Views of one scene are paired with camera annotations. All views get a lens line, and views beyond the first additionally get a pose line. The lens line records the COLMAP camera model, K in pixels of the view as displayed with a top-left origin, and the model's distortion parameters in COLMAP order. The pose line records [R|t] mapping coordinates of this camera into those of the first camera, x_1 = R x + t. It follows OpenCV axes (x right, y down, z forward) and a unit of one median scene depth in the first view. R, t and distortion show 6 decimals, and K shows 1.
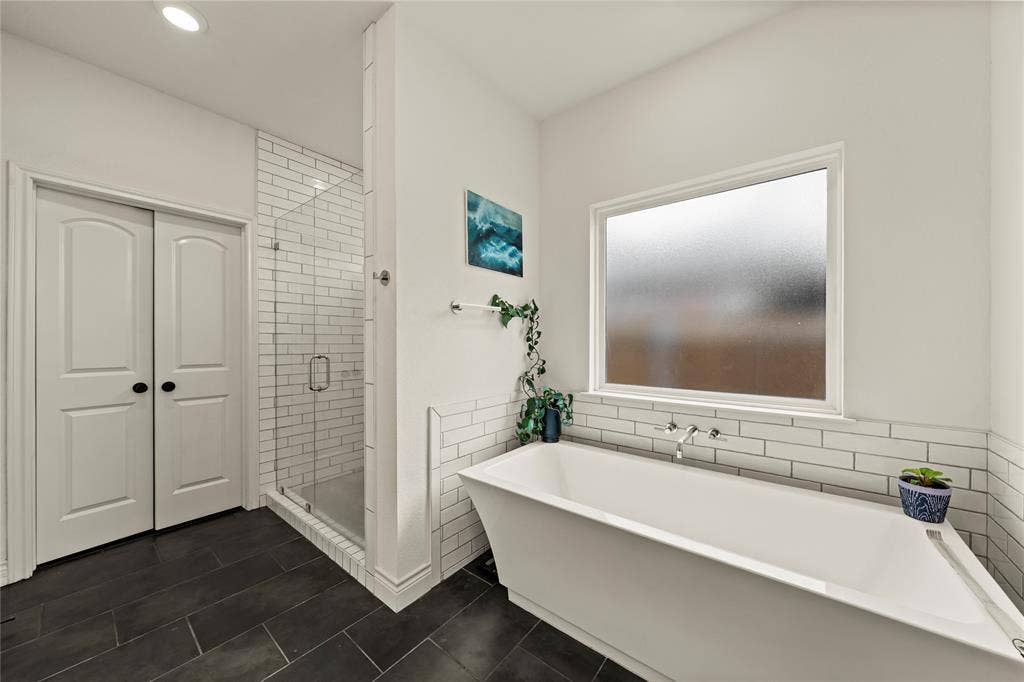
lens RADIAL K [[358.4, 0, 512.6], [0, 358.4, 343.3], [0, 0, 1]] dist [-0.001001, -0.000140]
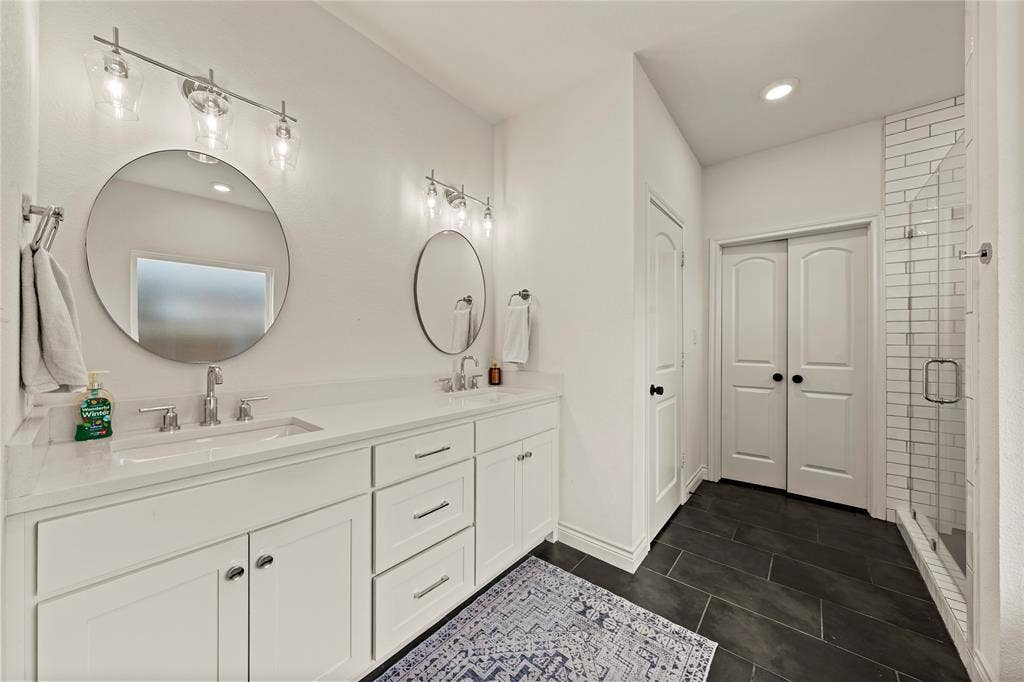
lens RADIAL K [[358.4, 0, 513.0], [0, 358.4, 340.8], [0, 0, 1]] dist [-0.001001, -0.000140]
pose [[-0.006483, -0.002460, -0.999976, 0.270395], [-0.007196, 0.999971, -0.002413, 0.000742], [0.999953, 0.007180, -0.006501, 0.039126]]
